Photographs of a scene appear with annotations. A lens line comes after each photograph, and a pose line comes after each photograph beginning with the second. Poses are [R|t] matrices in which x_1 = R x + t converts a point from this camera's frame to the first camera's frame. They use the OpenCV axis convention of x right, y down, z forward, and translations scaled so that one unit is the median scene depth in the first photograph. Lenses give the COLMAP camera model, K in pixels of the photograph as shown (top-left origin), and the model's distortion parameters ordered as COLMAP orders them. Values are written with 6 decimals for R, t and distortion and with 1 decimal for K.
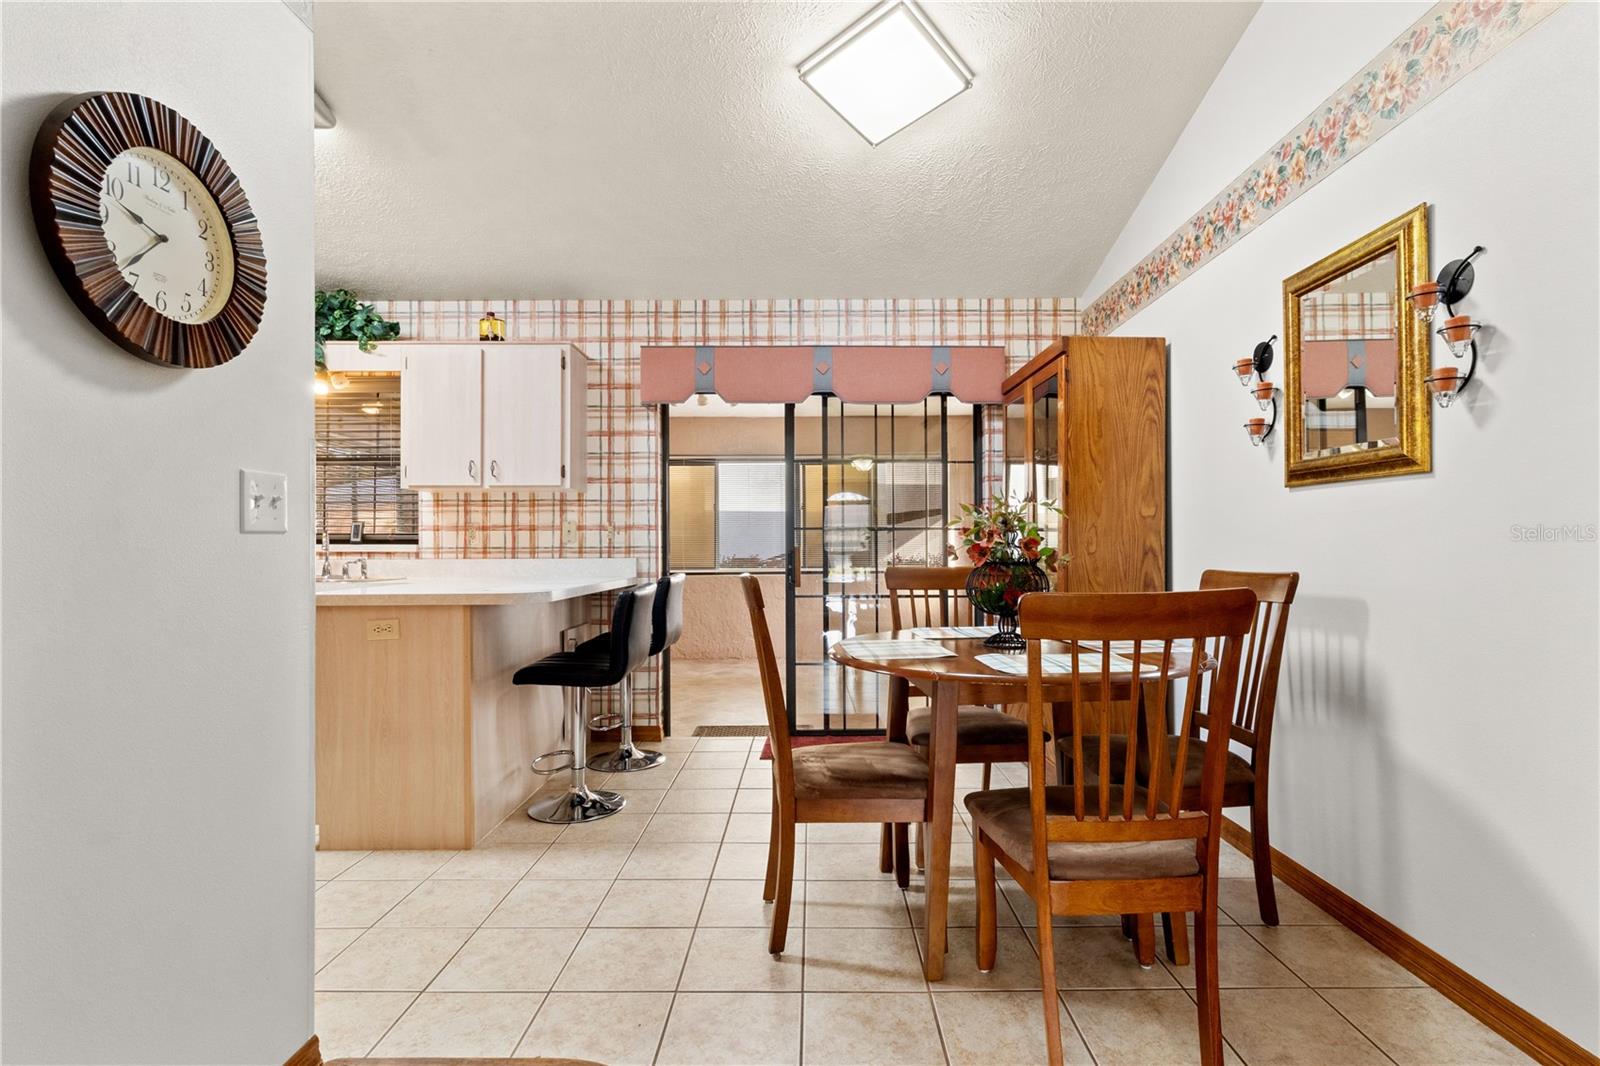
lens RADIAL K [[760.9, 0, 810.3], [0, 760.9, 537.7], [0, 0, 1]] dist [0.000229, -0.000013]
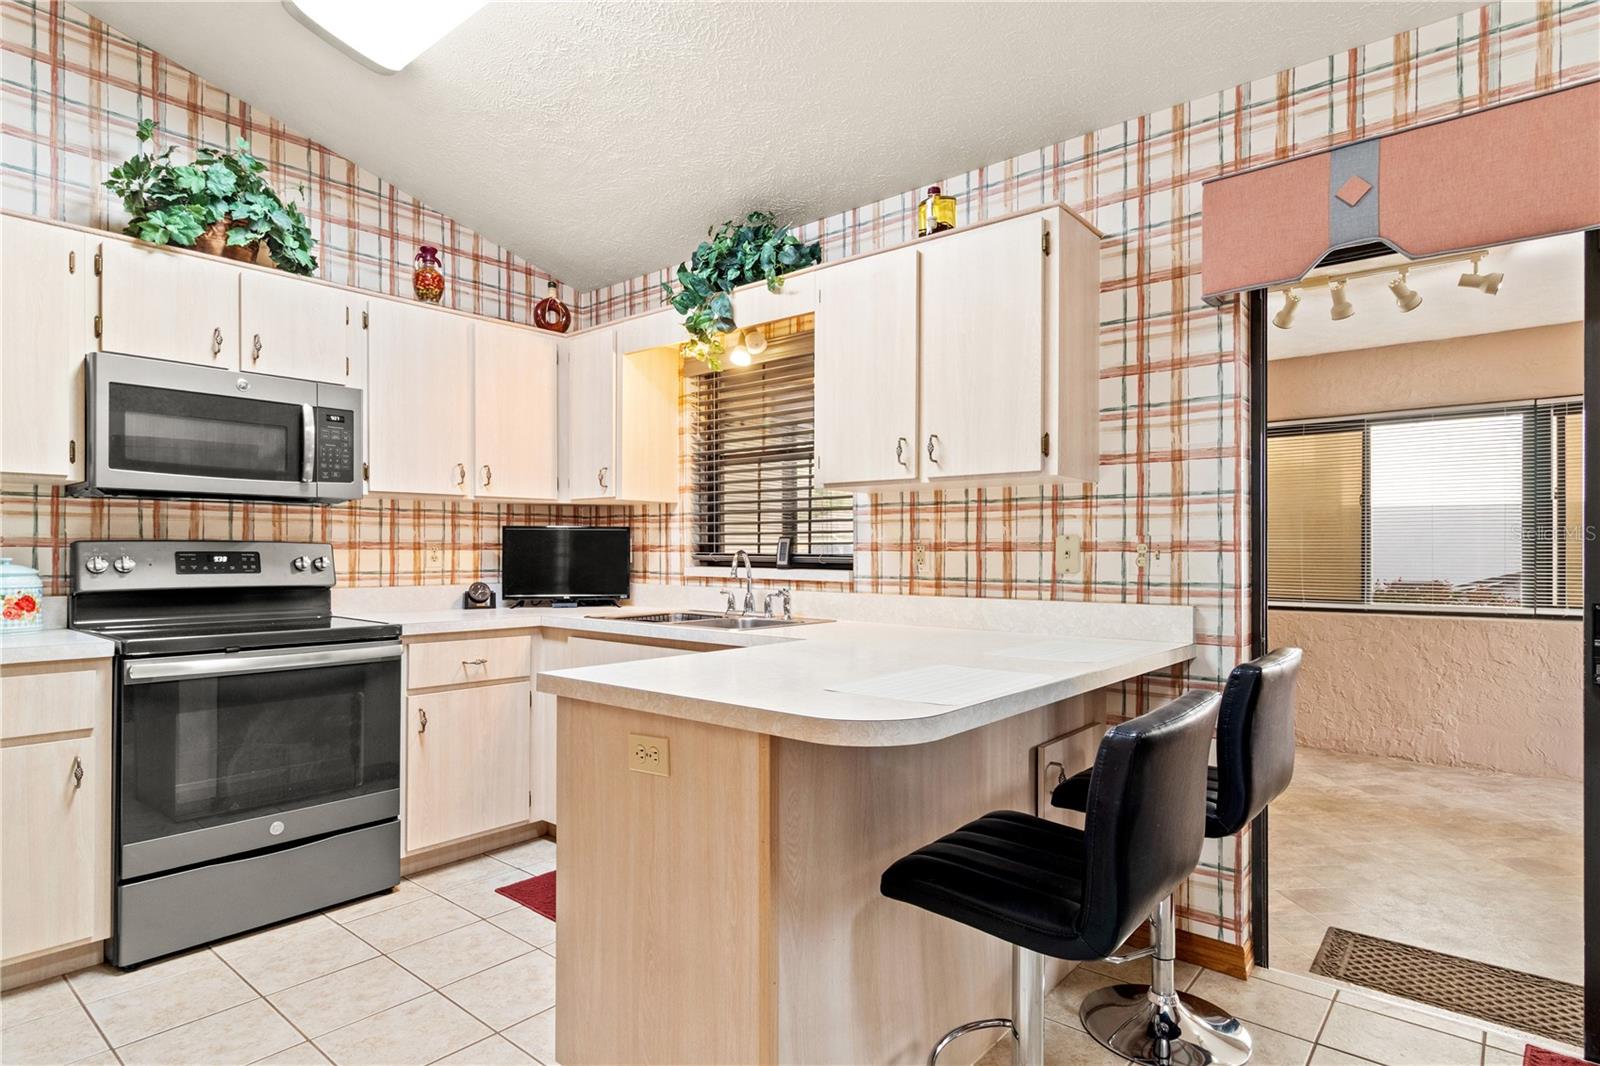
lens RADIAL K [[850.2, 0, 811.8], [0, 850.2, 550.6], [0, 0, 1]] dist [0.001097, 0.000571]
pose [[0.770677, 0.004830, -0.637208, -0.062747], [0.002412, 0.999942, 0.010497, -0.017168], [0.637222, -0.009627, 0.770620, 0.396614]]
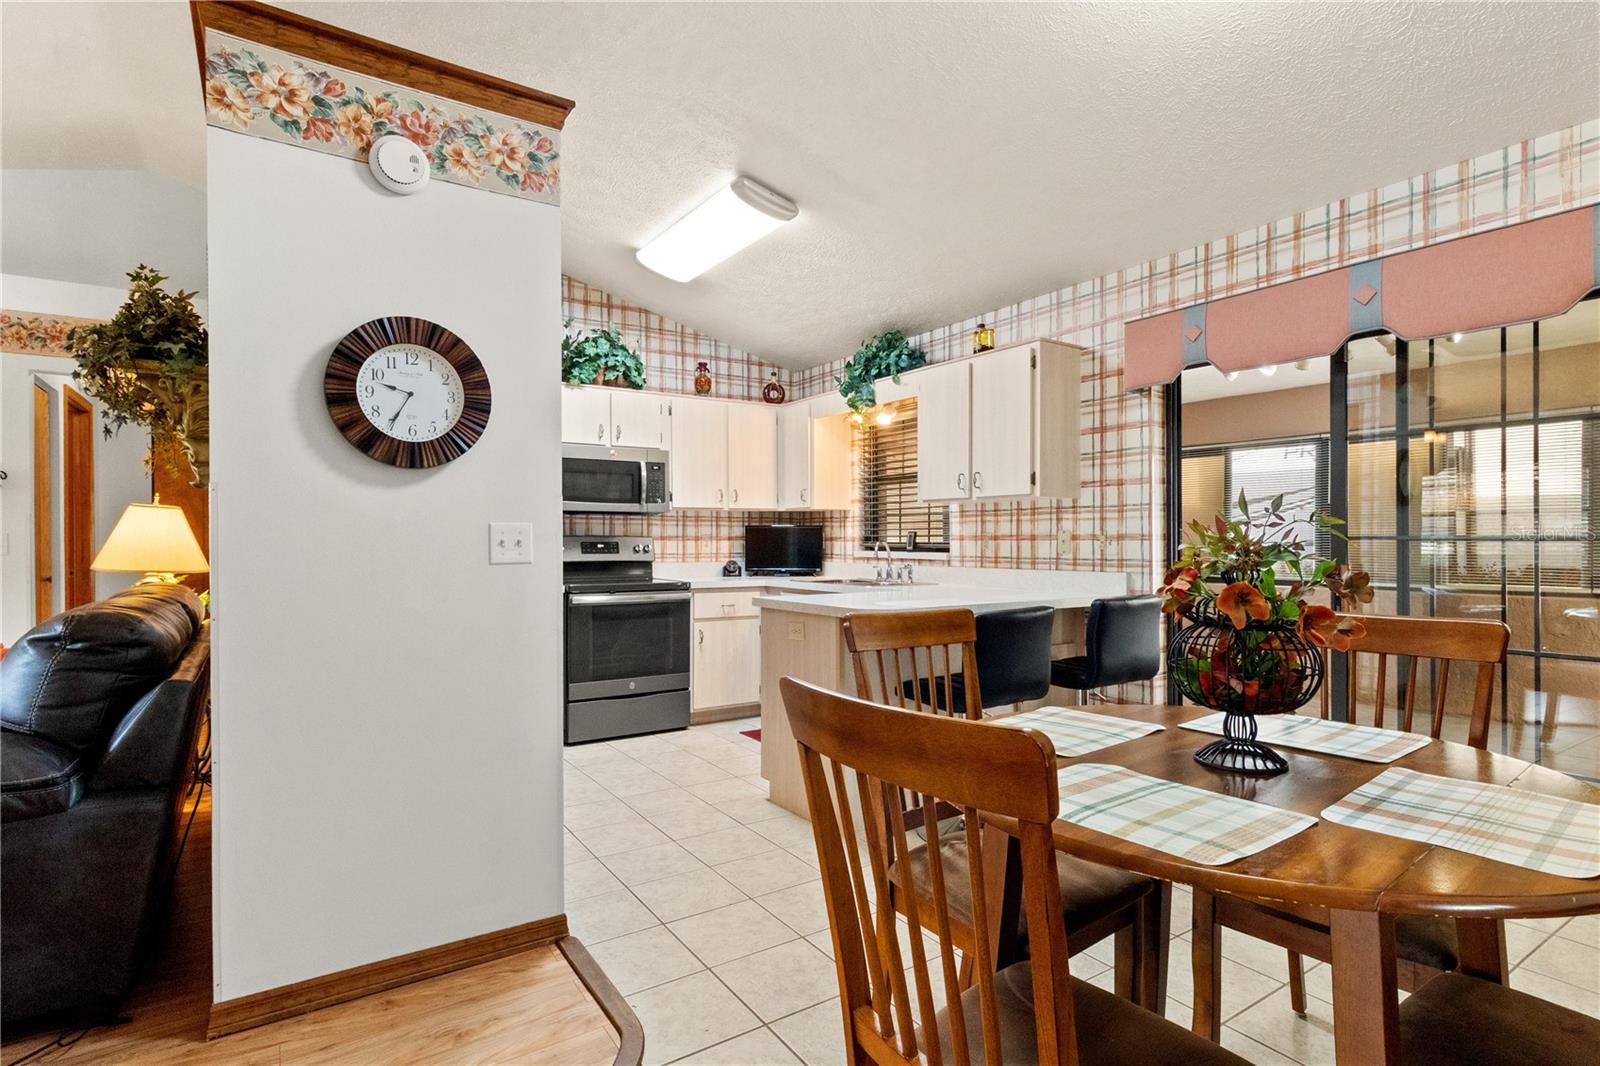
lens RADIAL K [[802.9, 0, 808.9], [0, 802.9, 542.7], [0, 0, 1]] dist [0.004457, 0.000870]
pose [[0.559140, 0.004887, -0.829059, 0.314798], [0.008907, 0.999890, 0.011901, -0.020859], [0.829026, -0.014039, 0.559034, 0.202165]]
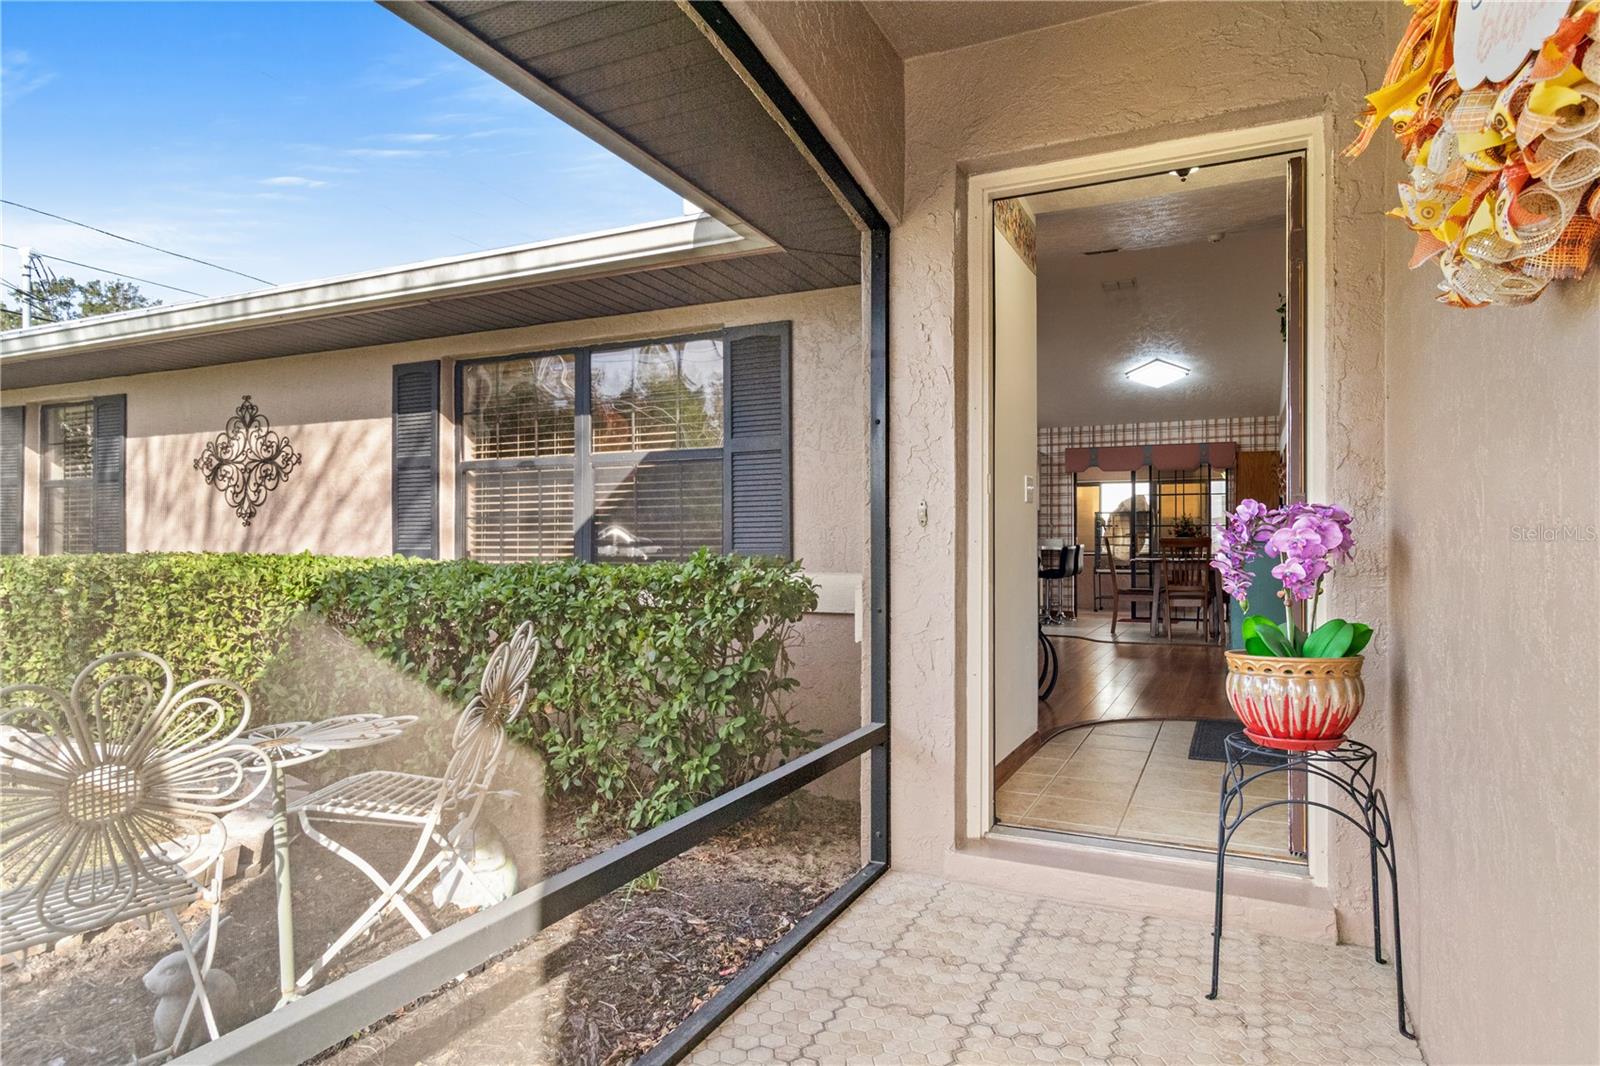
lens RADIAL K [[922.8, 0, 800.0], [0, 922.8, 533.0], [0, 0, 1]] dist [-0.001307, -0.000213]
pose [[0.903287, -0.000568, -0.429036, 0.253912], [-0.001964, 0.999983, -0.005459, 0.026401], [0.429032, 0.005774, 0.903271, -1.882687]]
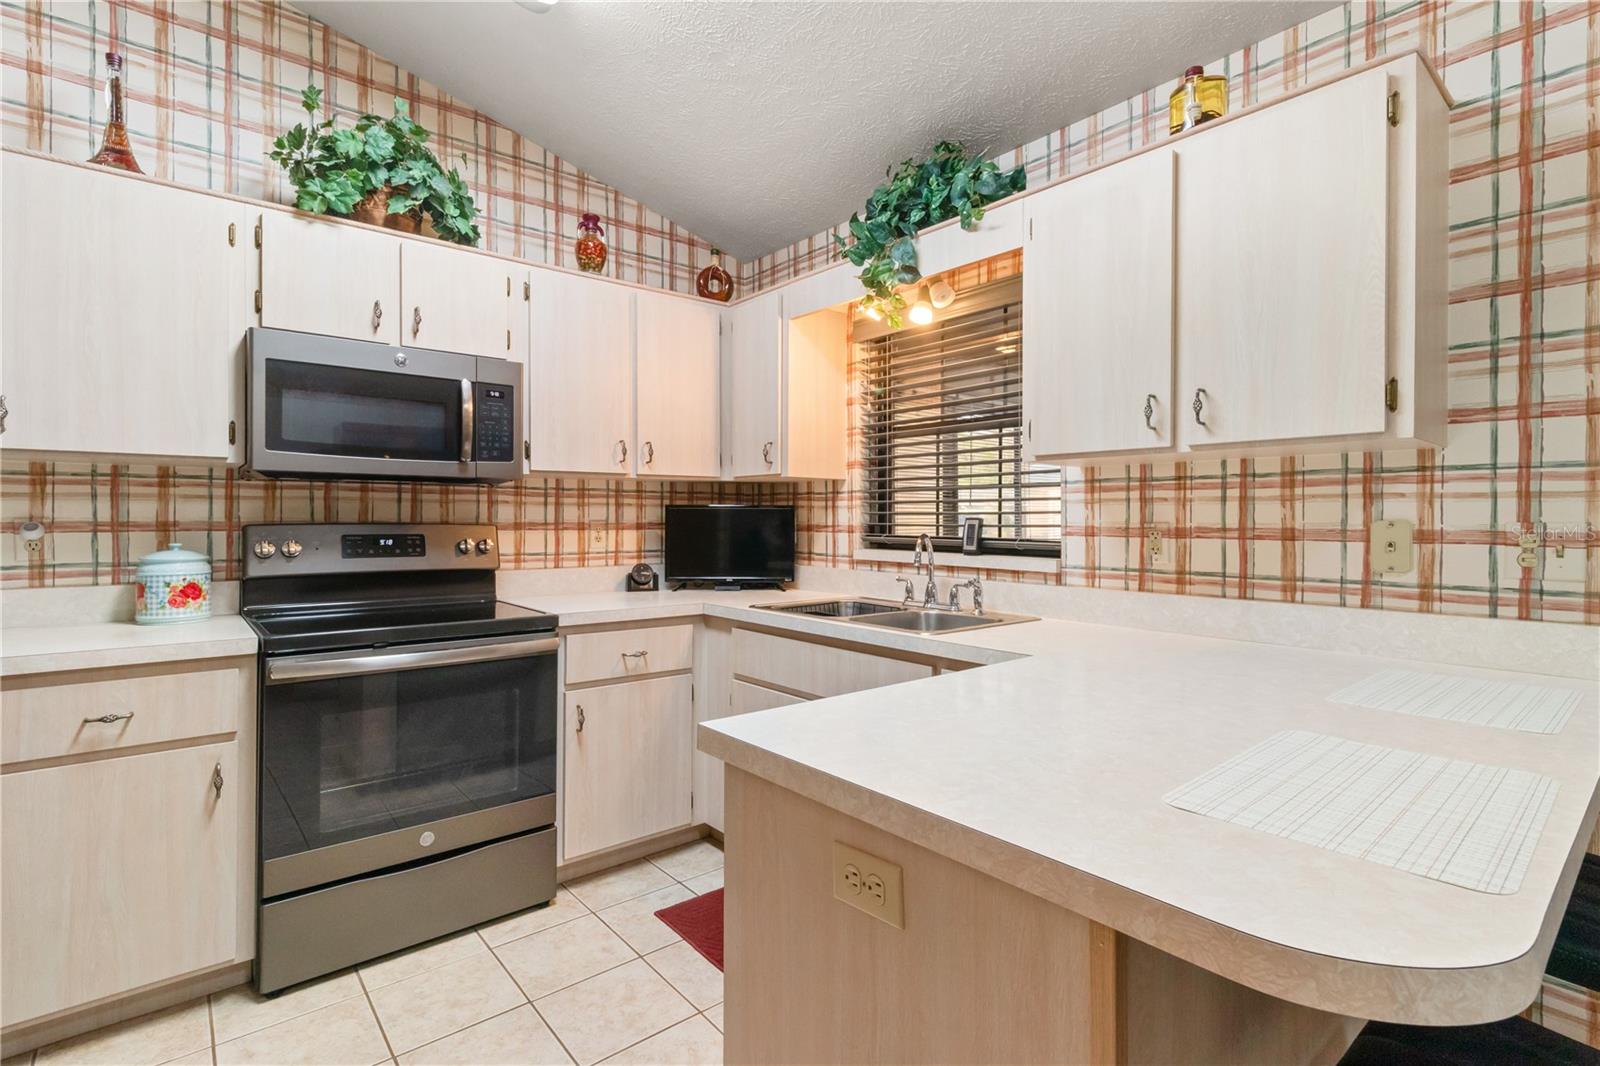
lens RADIAL K [[758.0, 0, 803.2], [0, 758.0, 519.1], [0, 0, 1]] dist [0.002180, 0.000627]
pose [[0.645725, 0.005132, -0.763553, -0.208237], [0.003442, 0.999948, 0.009632, -0.027291], [0.763563, -0.008848, 0.645673, 0.490506]]
